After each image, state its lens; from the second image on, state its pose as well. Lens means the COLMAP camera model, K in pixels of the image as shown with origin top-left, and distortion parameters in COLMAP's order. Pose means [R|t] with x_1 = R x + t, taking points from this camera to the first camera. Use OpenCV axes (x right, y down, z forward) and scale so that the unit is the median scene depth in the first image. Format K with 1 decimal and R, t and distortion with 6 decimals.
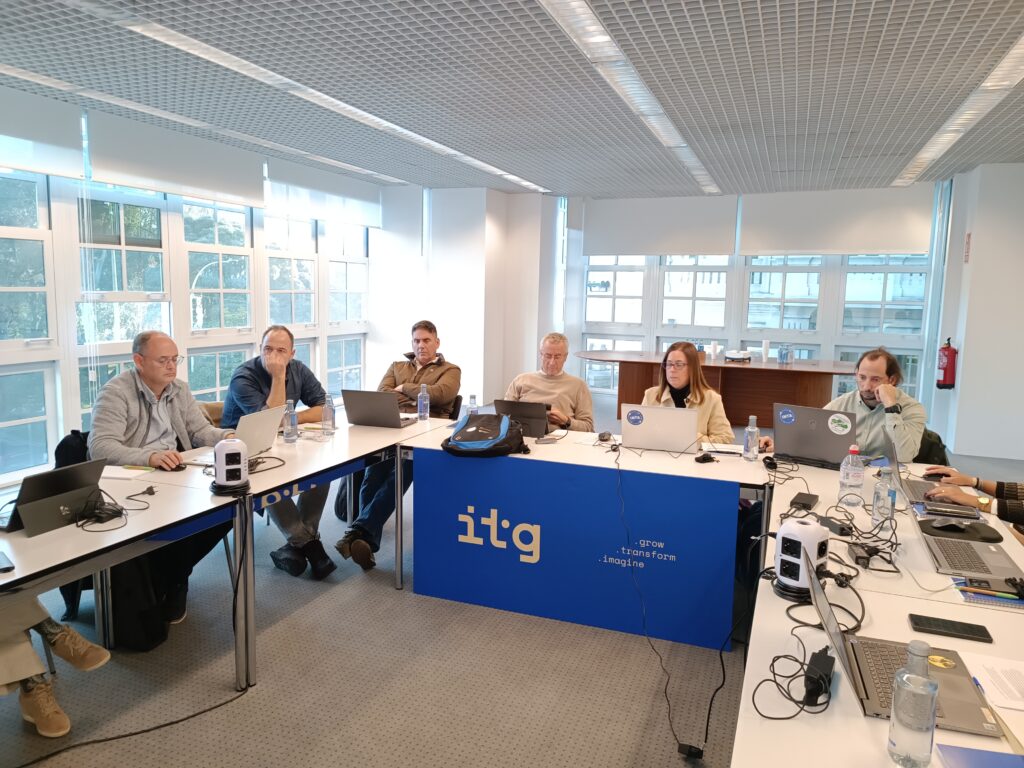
lens RADIAL K [[719.1, 0, 512.7], [0, 719.1, 379.1], [0, 0, 1]] dist [0.002652, -0.017812]
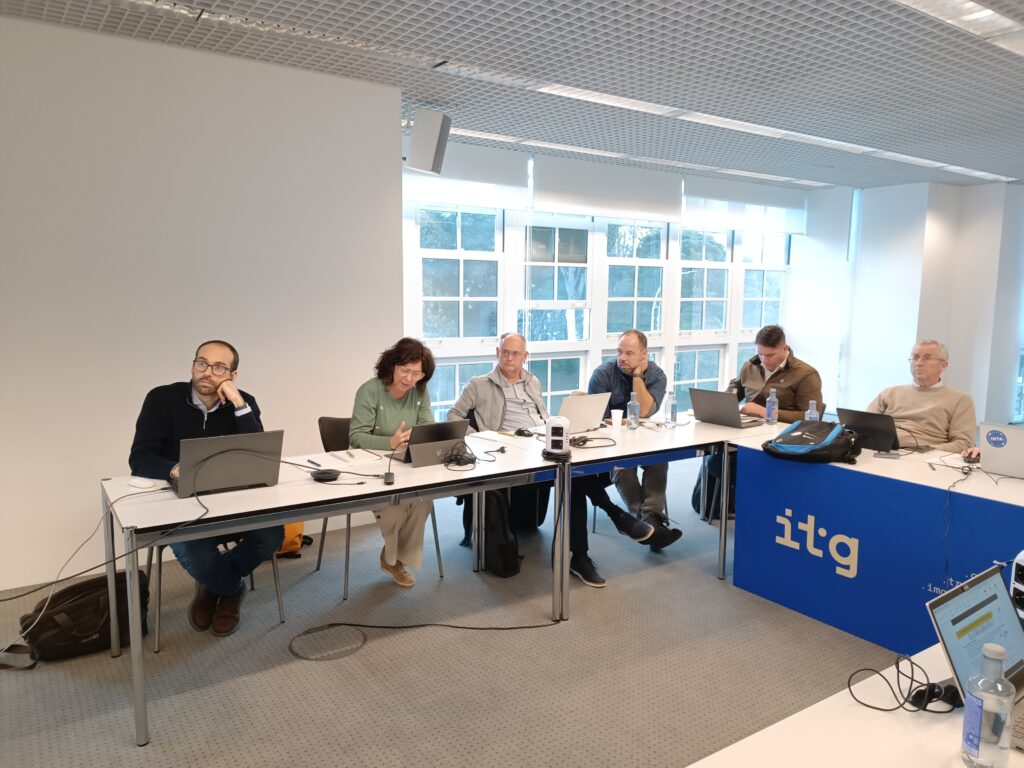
lens RADIAL K [[719.1, 0, 512.6], [0, 719.1, 377.5], [0, 0, 1]] dist [0.002652, -0.017812]
pose [[0.819582, 0.053898, -0.570421, 0.187885], [-0.062703, 0.998023, 0.004210, 0.012748], [0.569521, 0.032316, 0.821342, -0.052472]]
